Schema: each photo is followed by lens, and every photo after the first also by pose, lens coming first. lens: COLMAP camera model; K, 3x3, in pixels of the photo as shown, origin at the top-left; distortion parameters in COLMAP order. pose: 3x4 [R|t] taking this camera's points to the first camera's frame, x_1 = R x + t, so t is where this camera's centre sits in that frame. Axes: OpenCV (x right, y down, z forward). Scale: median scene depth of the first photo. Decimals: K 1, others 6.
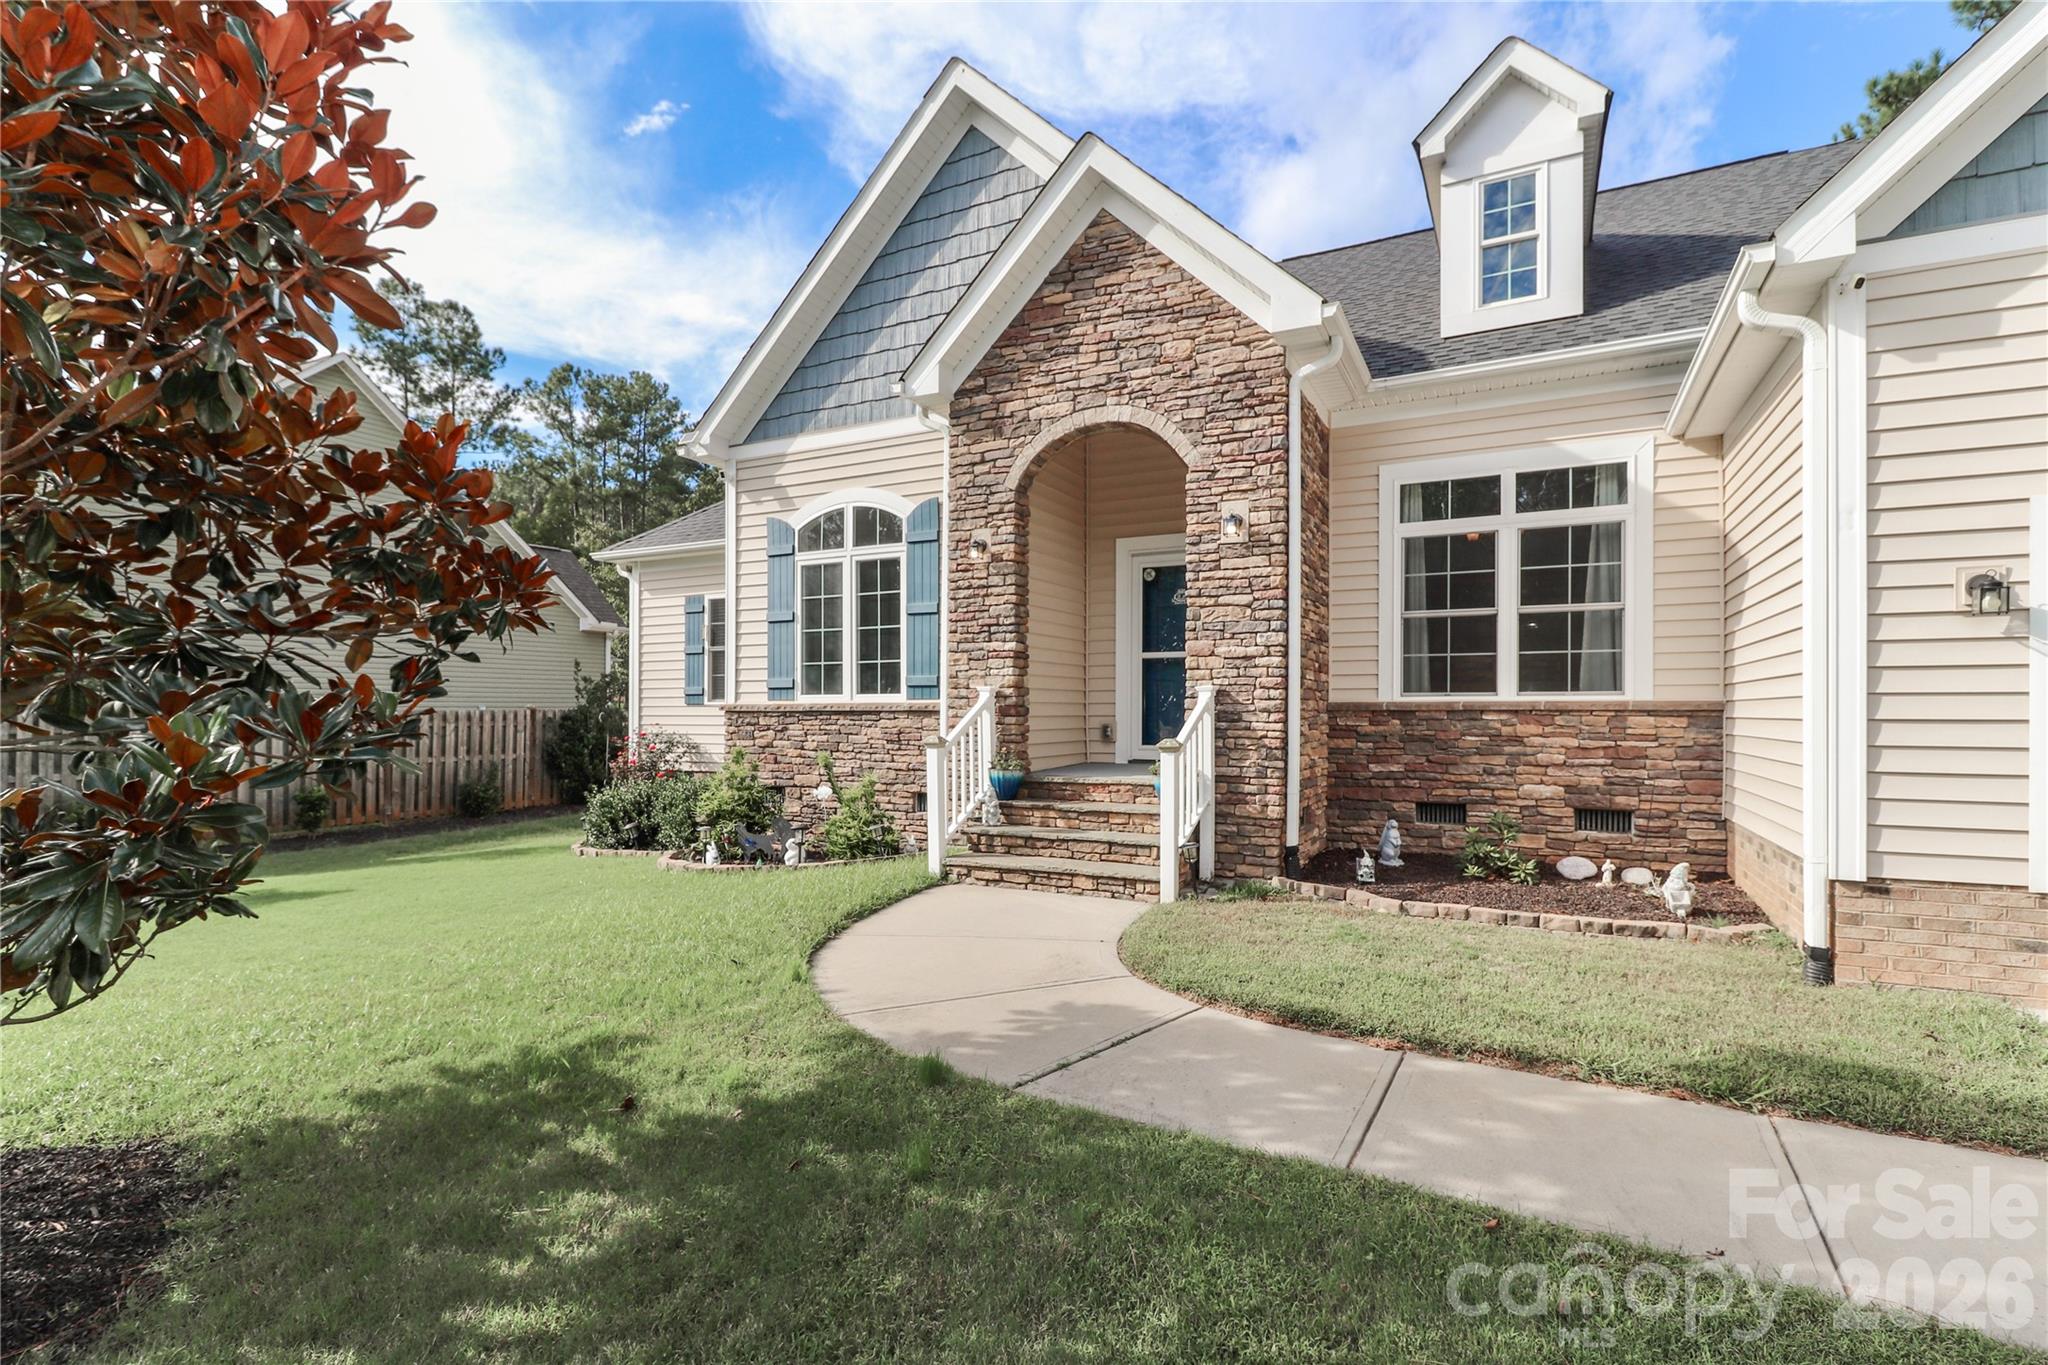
lens RADIAL K [[952.4, 0, 1022.6], [0, 952.4, 699.0], [0, 0, 1]] dist [0.008560, -0.007423]
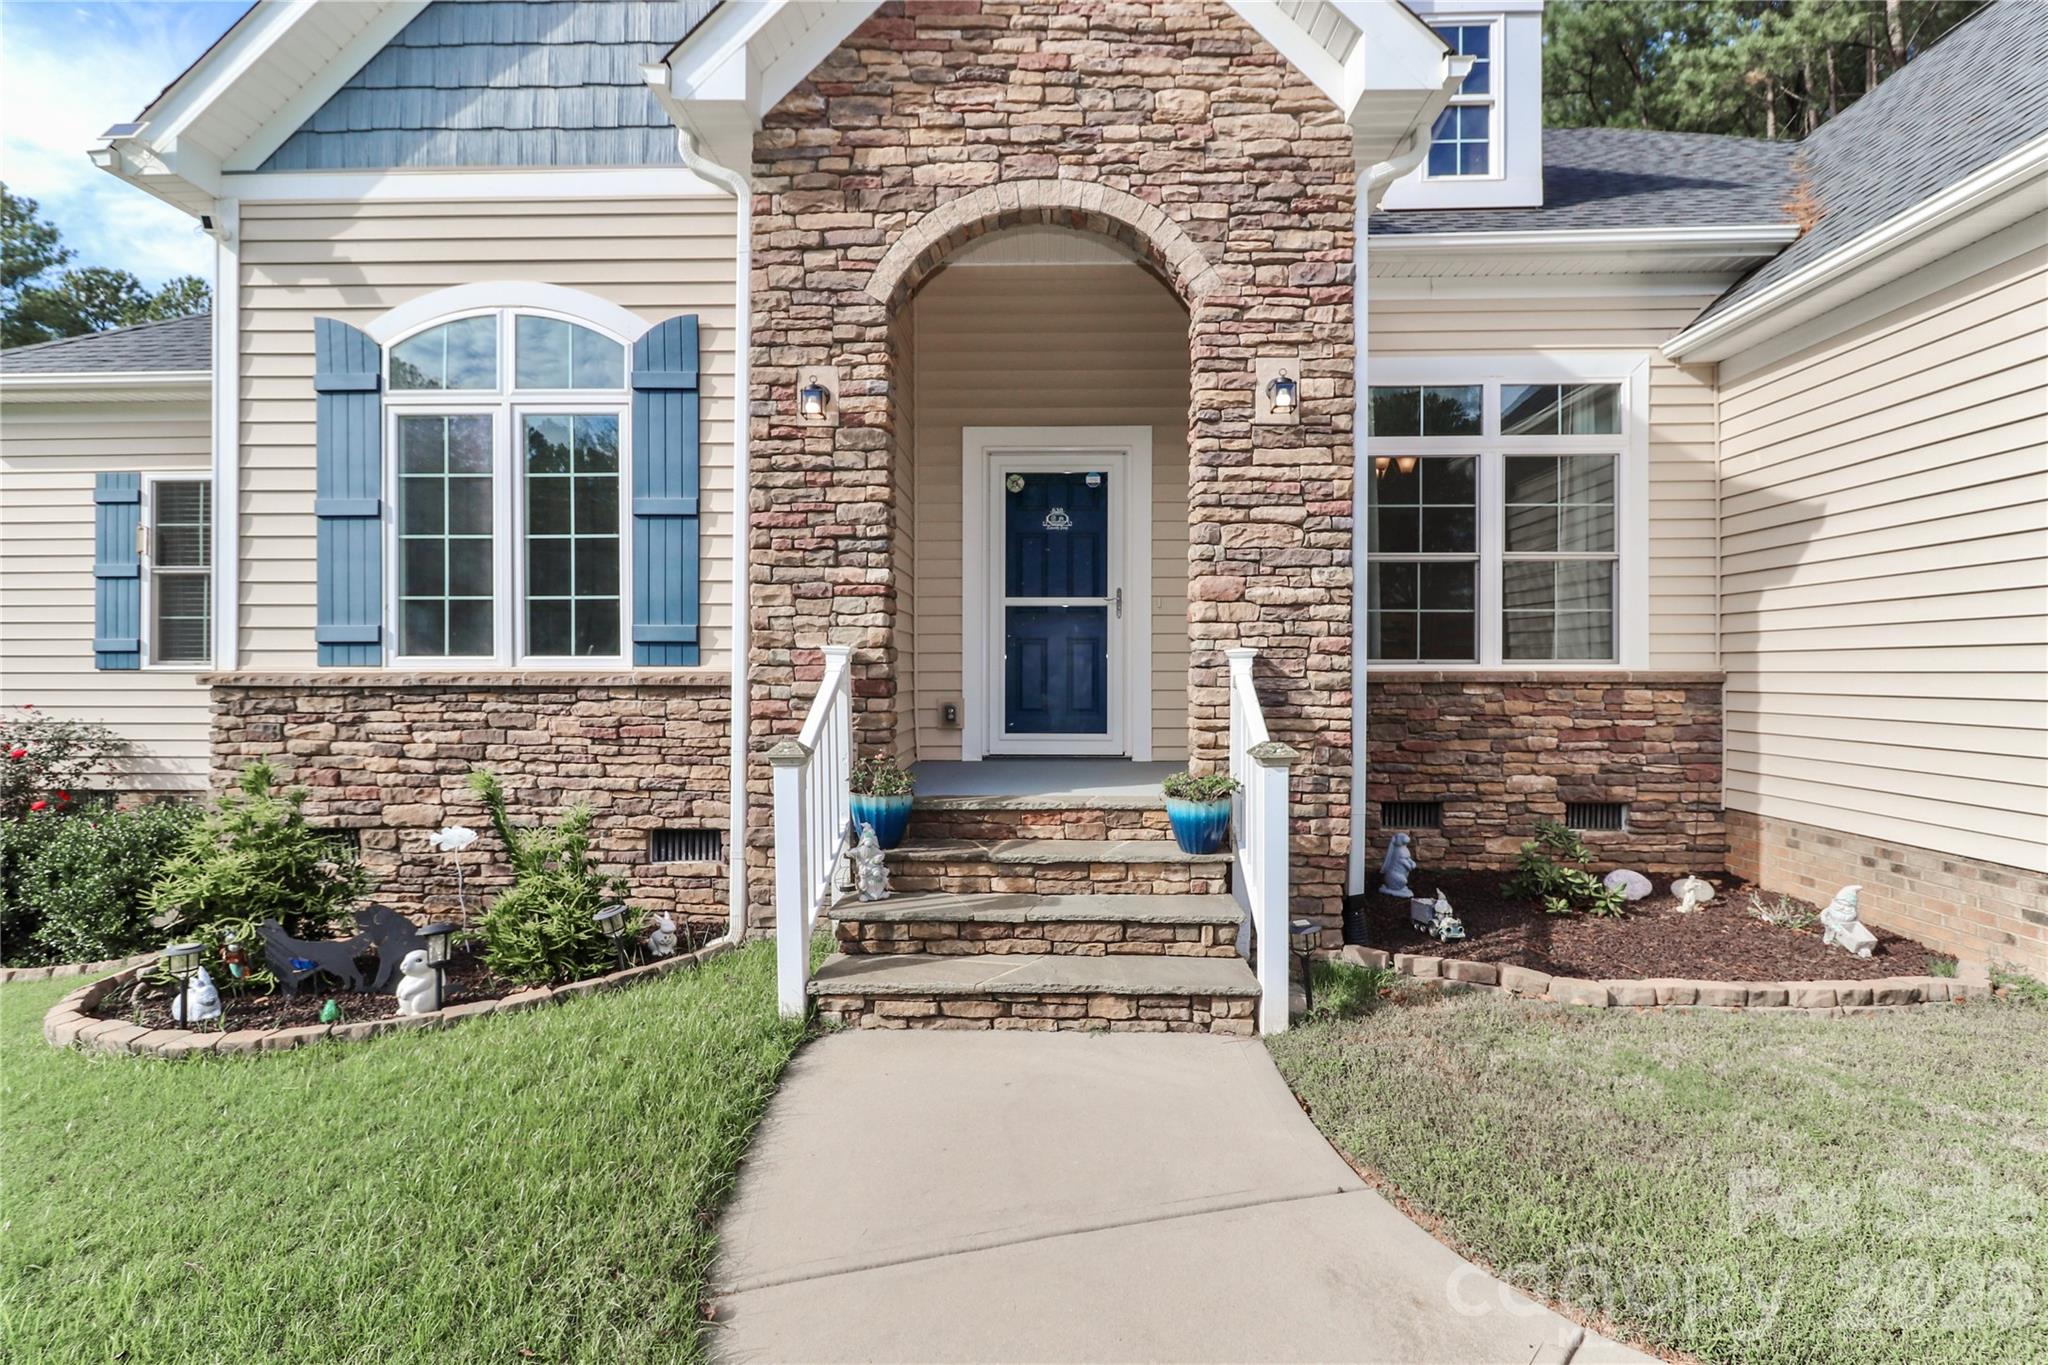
lens RADIAL K [[952.4, 0, 1029.7], [0, 952.4, 667.7], [0, 0, 1]] dist [0.008560, -0.007423]
pose [[0.899548, 0.000357, 0.436823, -0.186557], [-0.005324, 0.999934, 0.010146, -0.006497], [-0.436790, -0.011453, 0.899490, 0.457233]]
